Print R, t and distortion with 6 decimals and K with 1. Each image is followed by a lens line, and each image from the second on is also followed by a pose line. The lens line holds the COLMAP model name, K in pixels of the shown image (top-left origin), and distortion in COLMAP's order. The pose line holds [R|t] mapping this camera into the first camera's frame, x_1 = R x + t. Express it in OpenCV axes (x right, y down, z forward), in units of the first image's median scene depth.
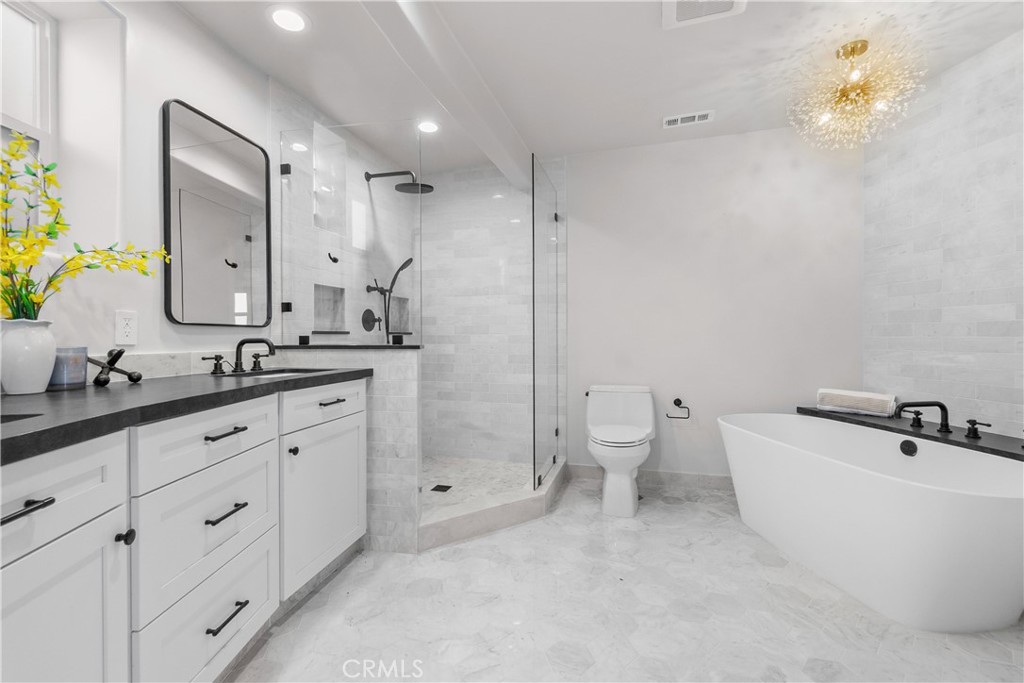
lens RADIAL K [[446.8, 0, 508.4], [0, 446.8, 339.7], [0, 0, 1]] dist [0.000106, 0.000023]
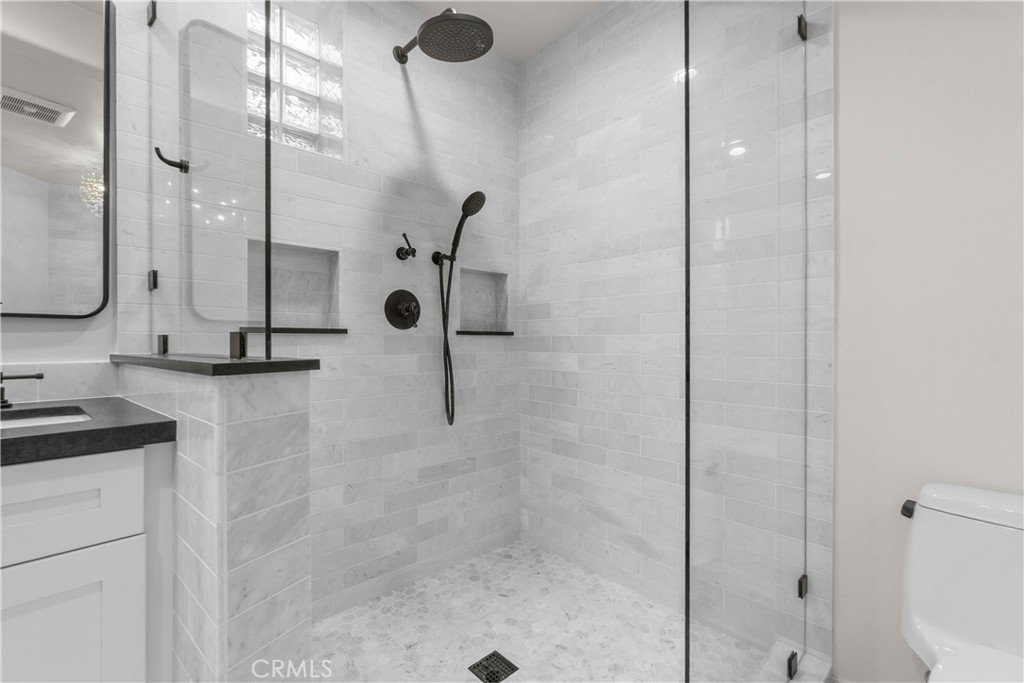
lens RADIAL K [[448.2, 0, 511.0], [0, 448.2, 342.4], [0, 0, 1]] dist [-0.004190, -0.000599]
pose [[0.862592, 0.003845, -0.505886, 0.090262], [-0.004830, 0.999988, -0.000635, -0.002080], [0.505878, 0.002992, 0.862600, 0.569847]]
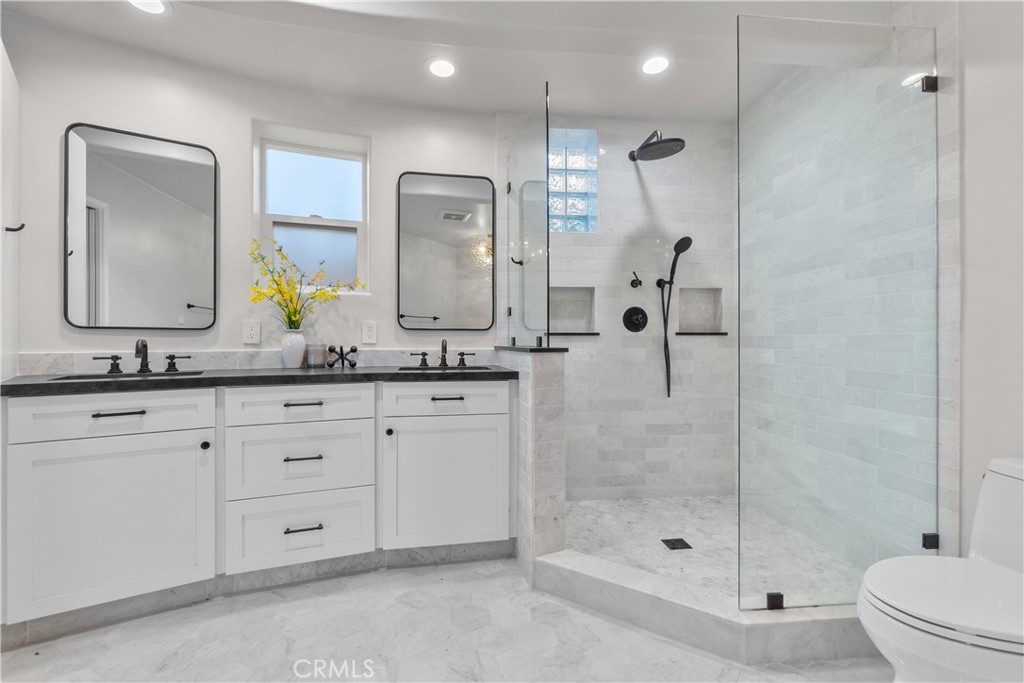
lens RADIAL K [[446.8, 0, 508.4], [0, 446.8, 339.7], [0, 0, 1]] dist [0.000106, 0.000023]
pose [[0.374988, 0.003189, -0.927024, 0.398085], [-0.005829, 0.999982, 0.001083, -0.002975], [0.927011, 0.004997, 0.375000, 0.433268]]
